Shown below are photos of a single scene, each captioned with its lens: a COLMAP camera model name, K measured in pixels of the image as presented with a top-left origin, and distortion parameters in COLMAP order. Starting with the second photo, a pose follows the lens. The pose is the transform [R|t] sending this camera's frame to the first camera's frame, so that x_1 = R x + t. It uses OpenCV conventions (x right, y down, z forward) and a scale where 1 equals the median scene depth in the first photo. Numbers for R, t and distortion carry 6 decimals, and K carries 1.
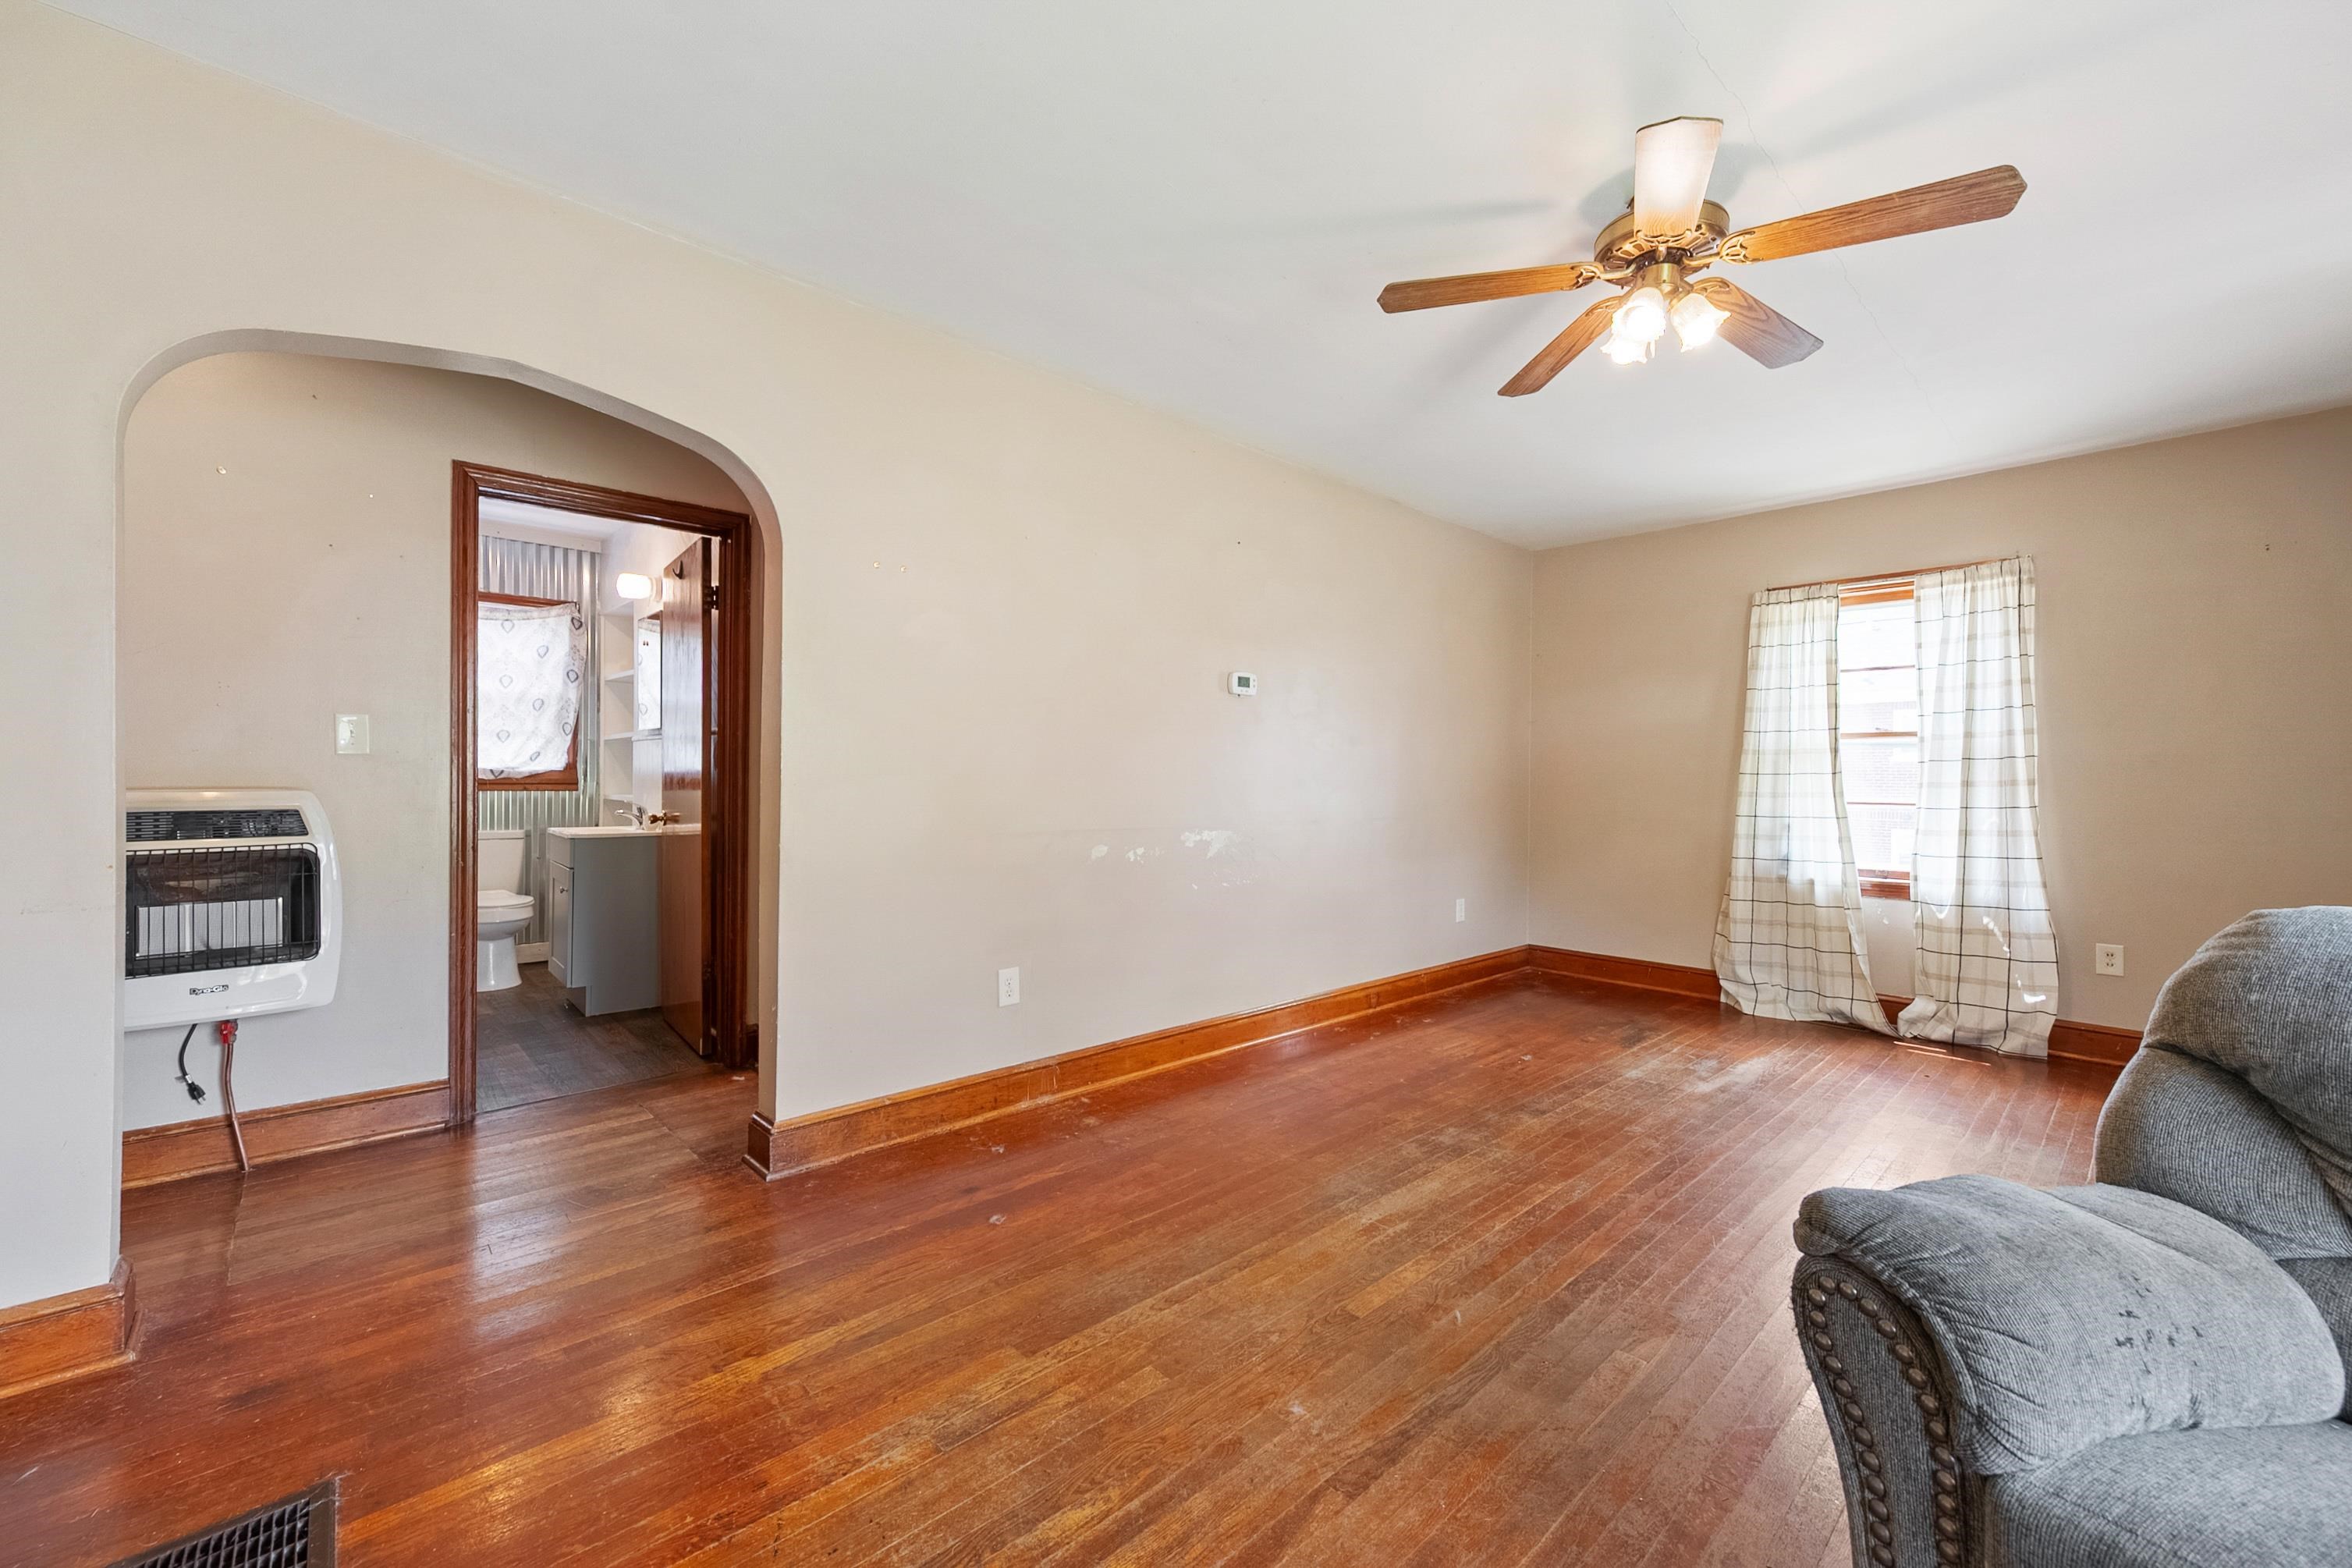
lens RADIAL K [[936.7, 0, 1180.2], [0, 936.7, 783.1], [0, 0, 1]] dist [0.000514, 0.000309]
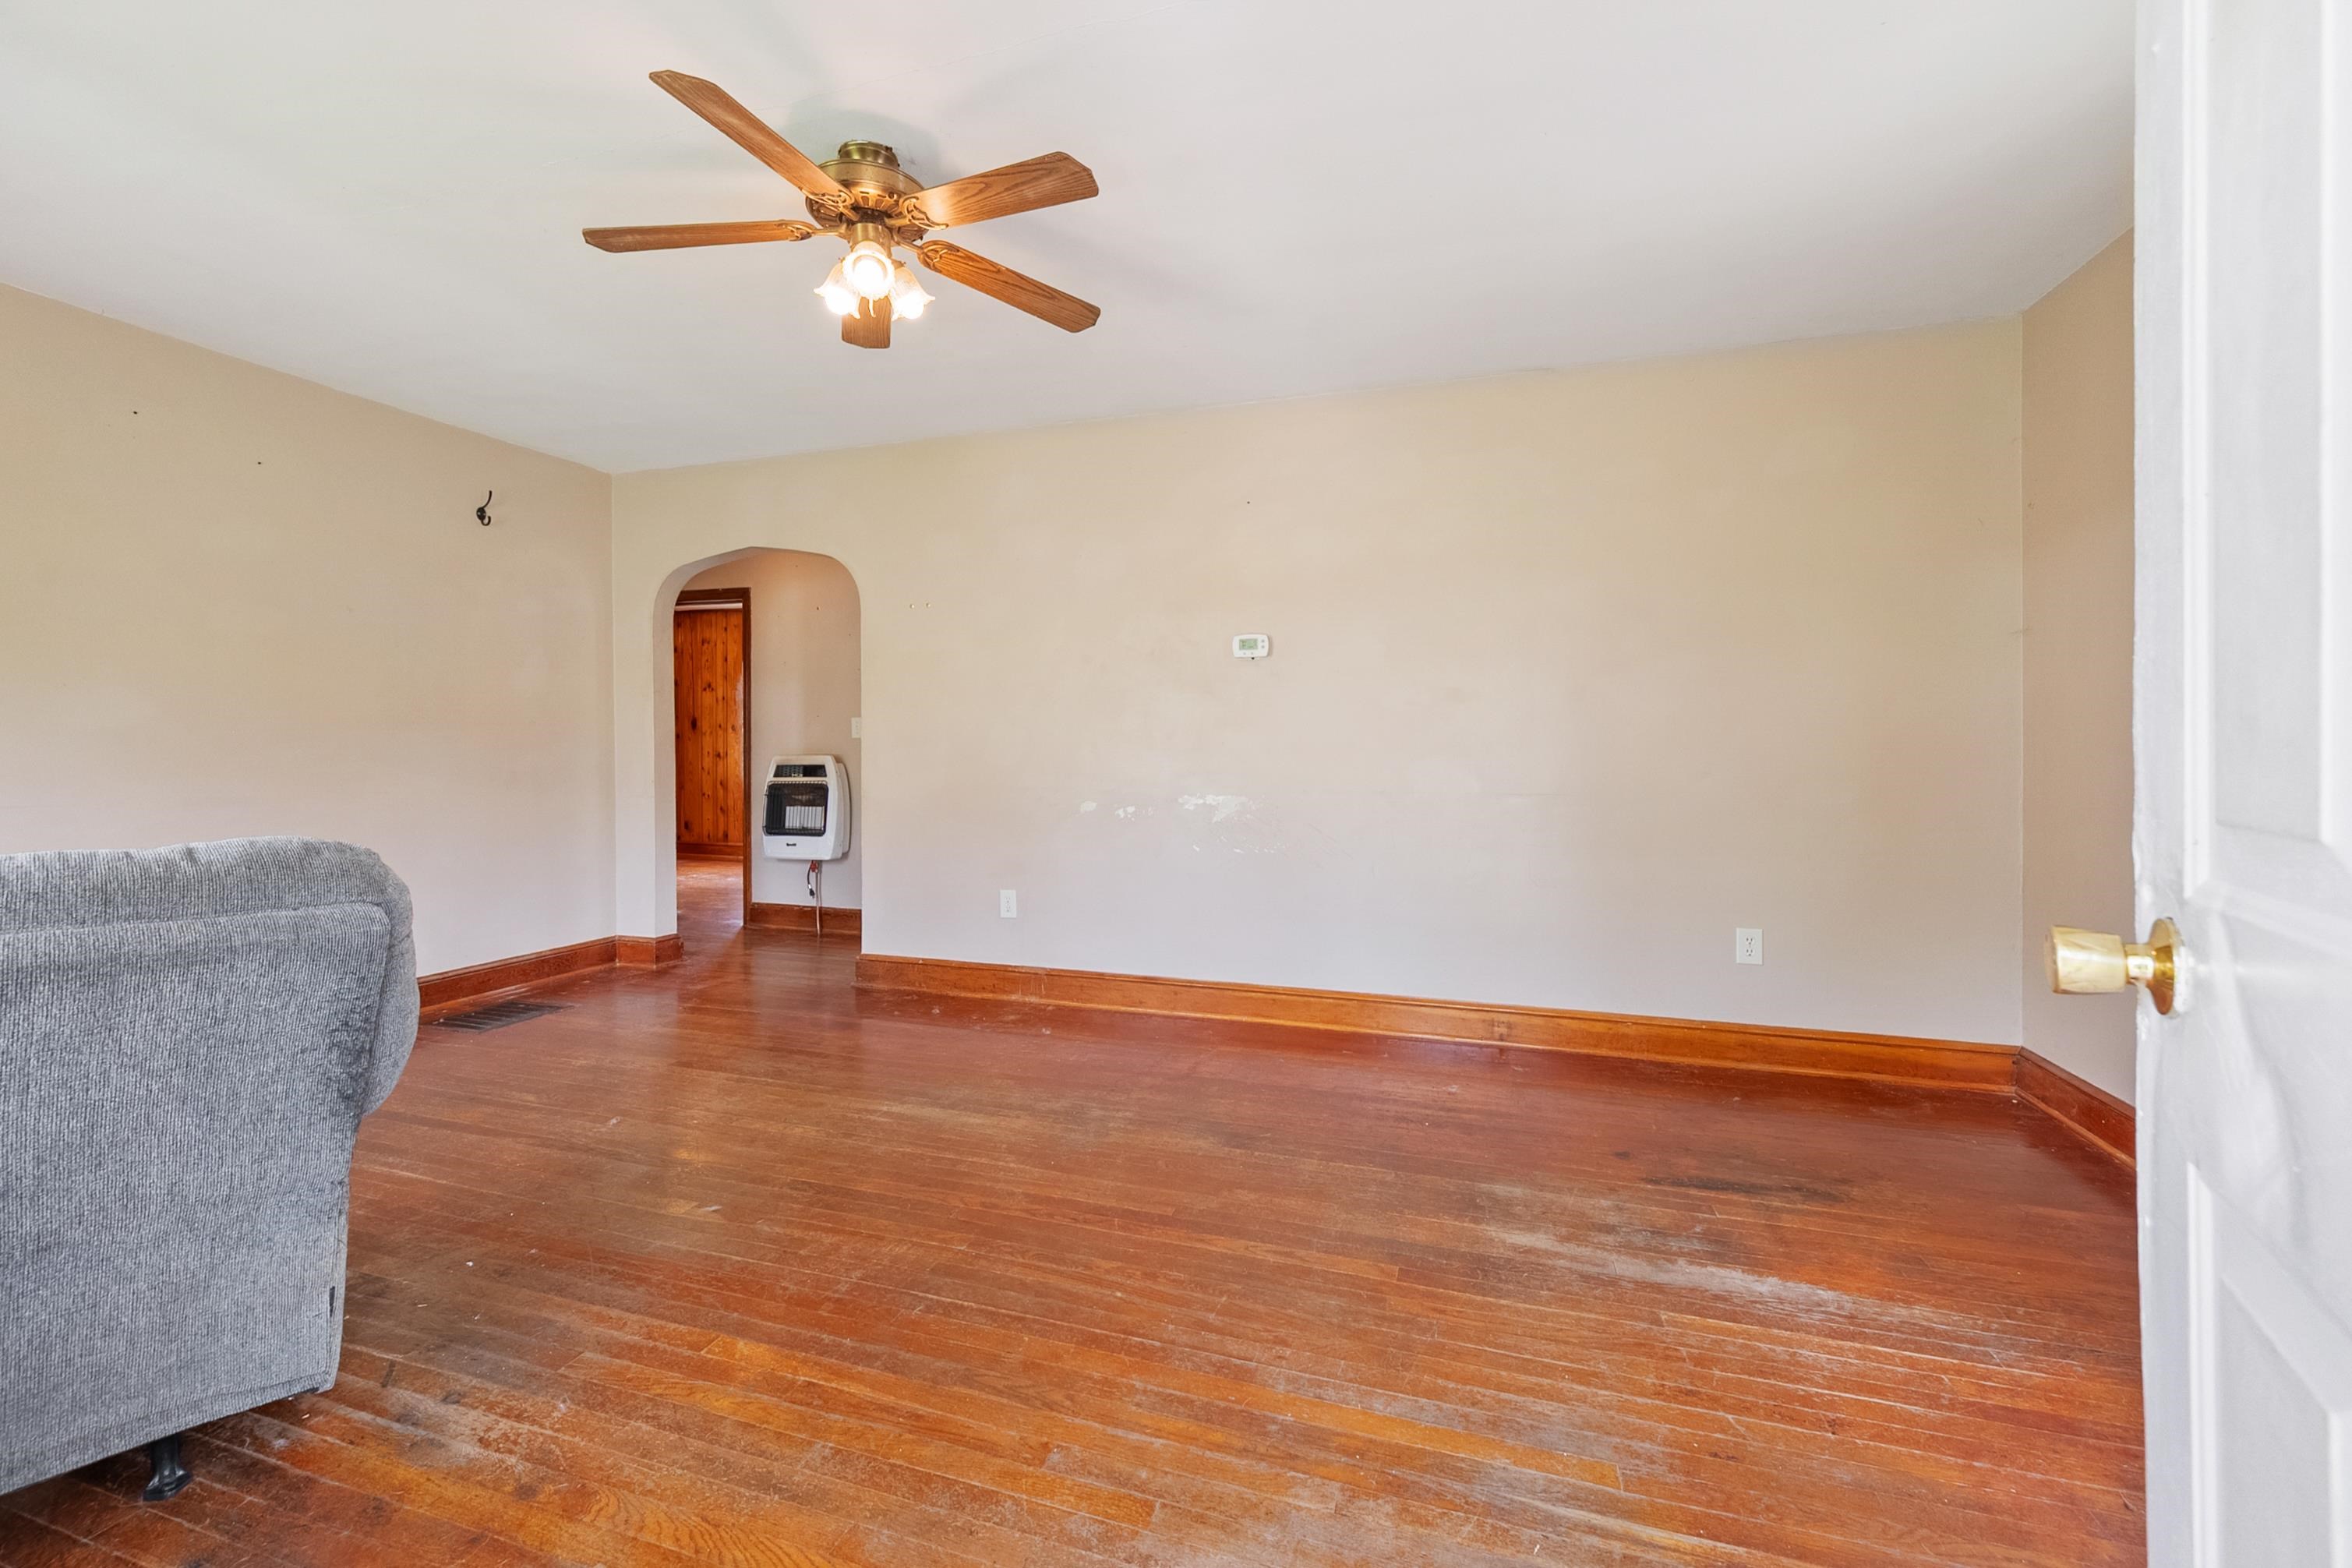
lens RADIAL K [[950.7, 0, 1176.1], [0, 950.7, 755.8], [0, 0, 1]] dist [0.001025, 0.000102]
pose [[0.483806, -0.005769, -0.875156, 0.887250], [-0.002155, 0.999967, -0.007783, 0.015567], [0.875173, 0.005652, 0.483778, 0.451145]]
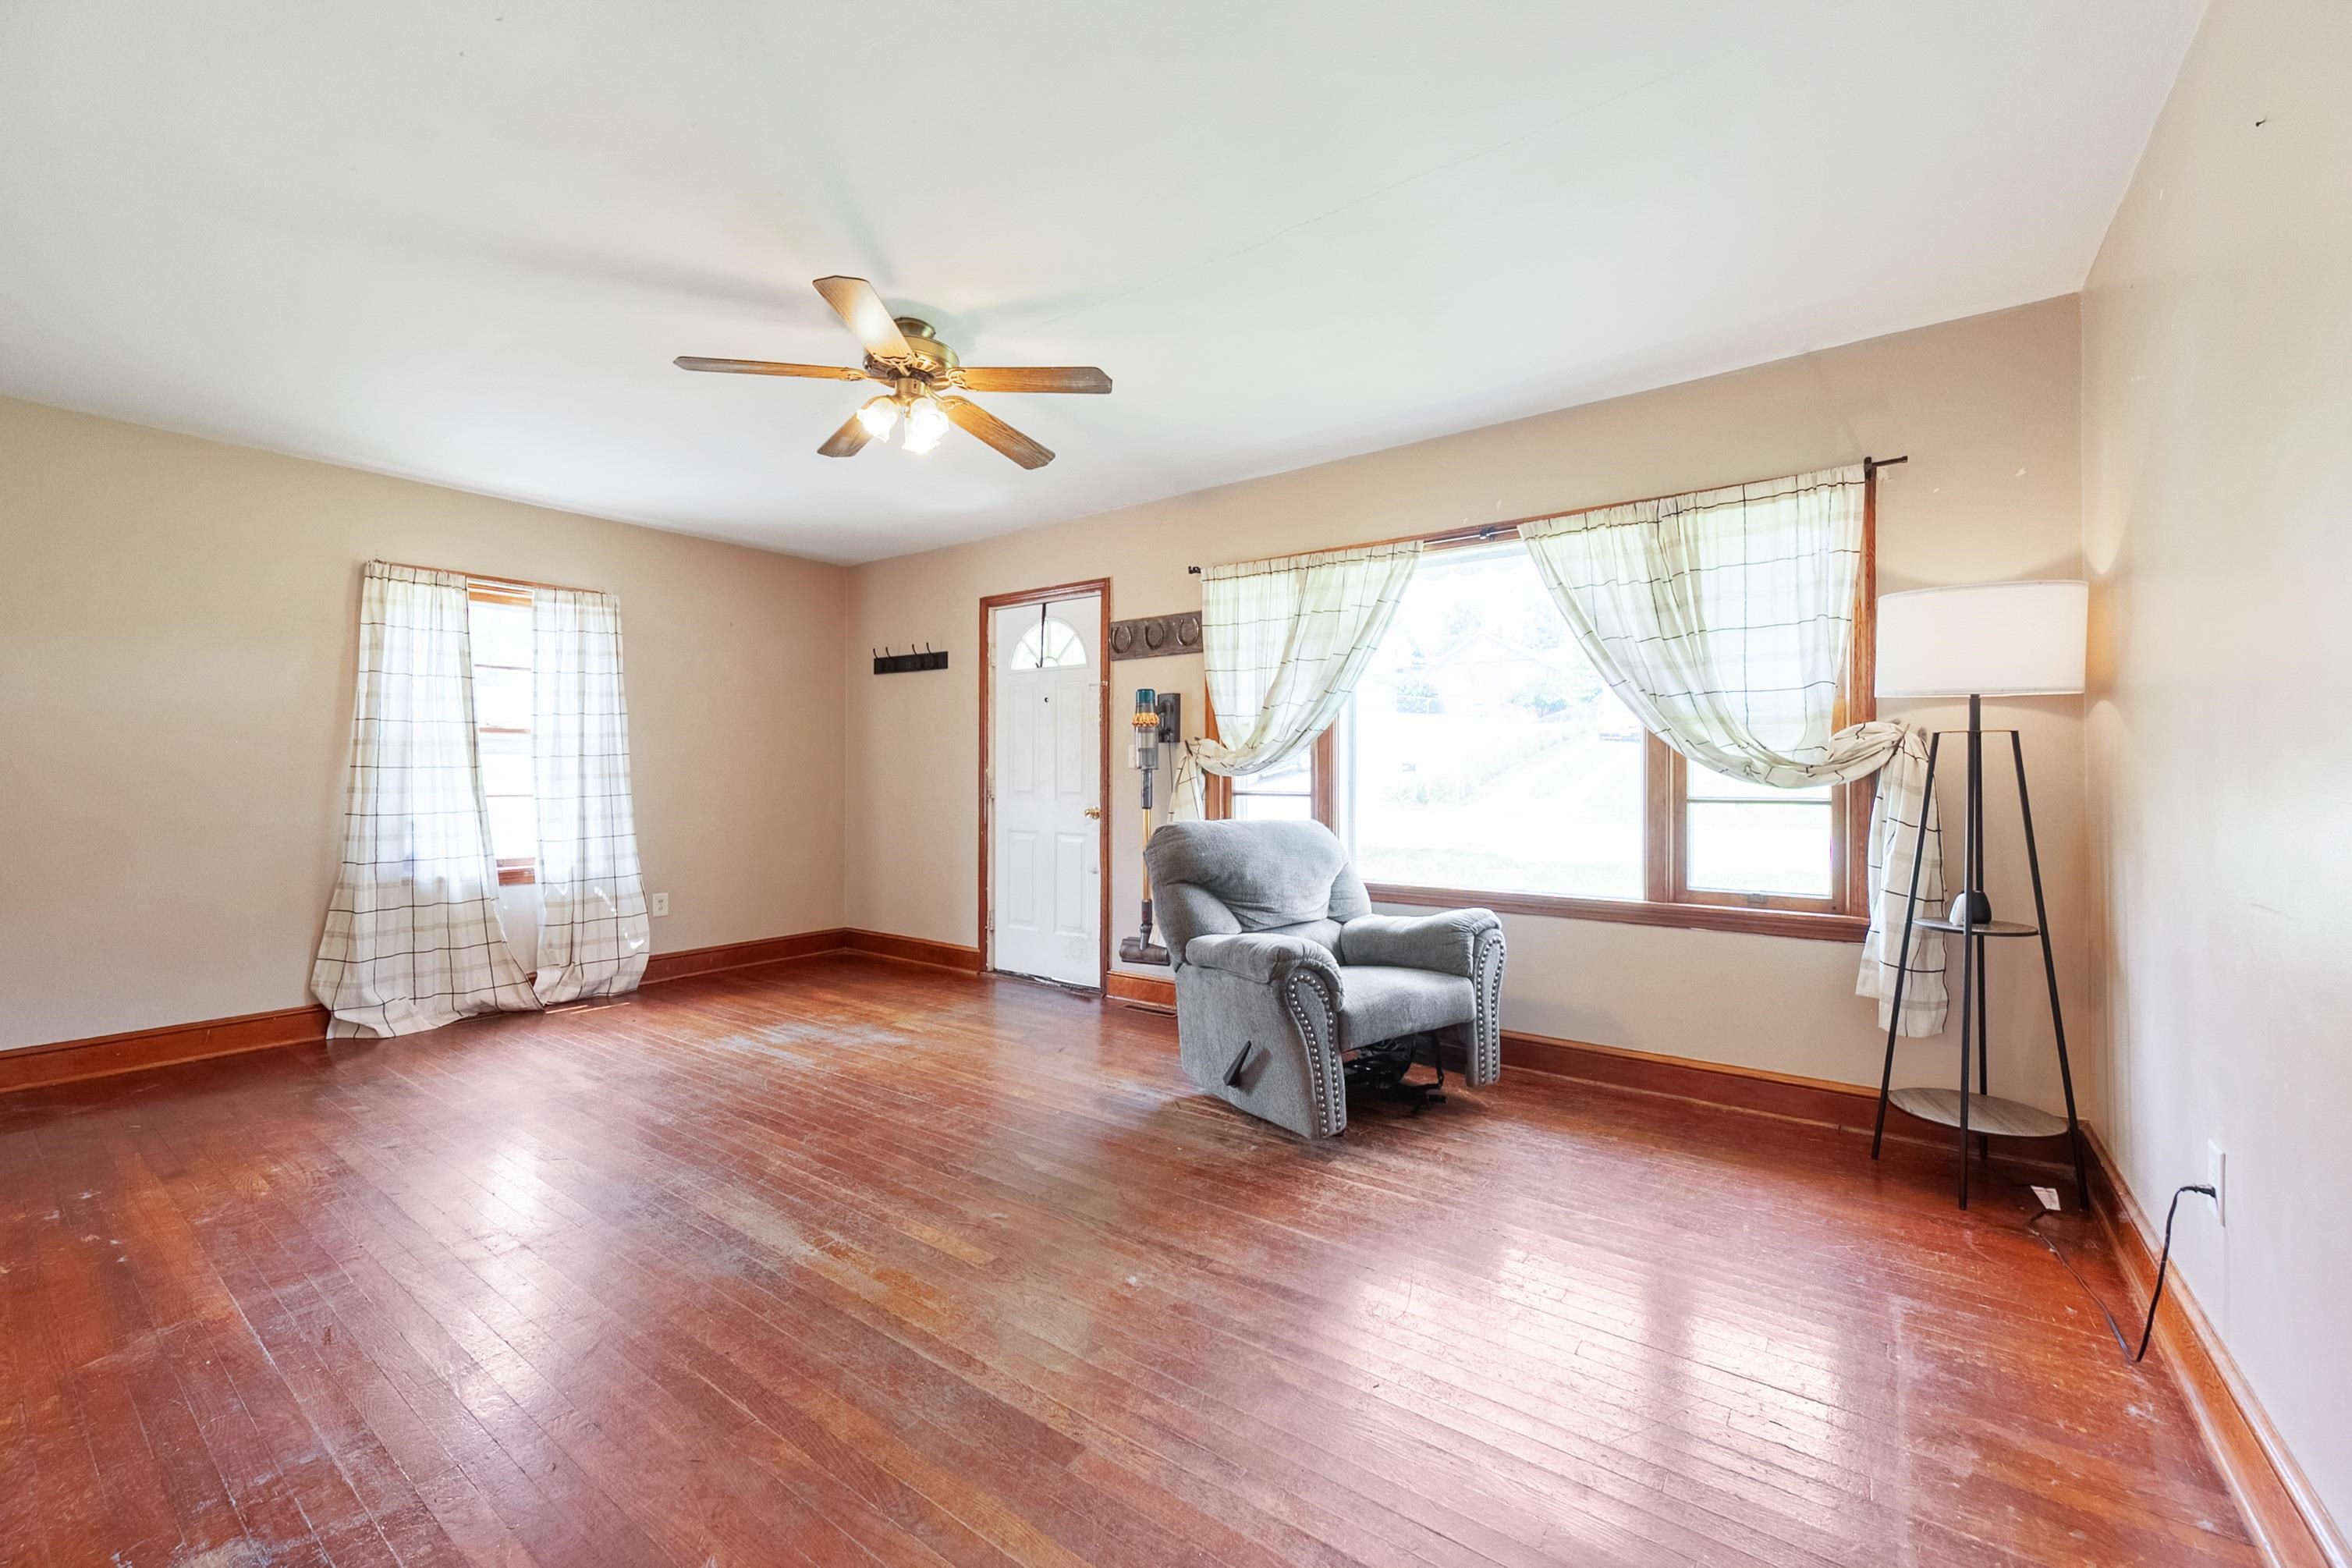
lens RADIAL K [[942.8, 0, 1179.0], [0, 942.8, 763.5], [0, 0, 1]] dist [0.000428, -0.000048]
pose [[-0.180996, 0.005790, 0.983467, -0.482546], [0.005423, 0.999973, -0.004889, -0.005830], [-0.983469, 0.004449, -0.181023, 0.498457]]
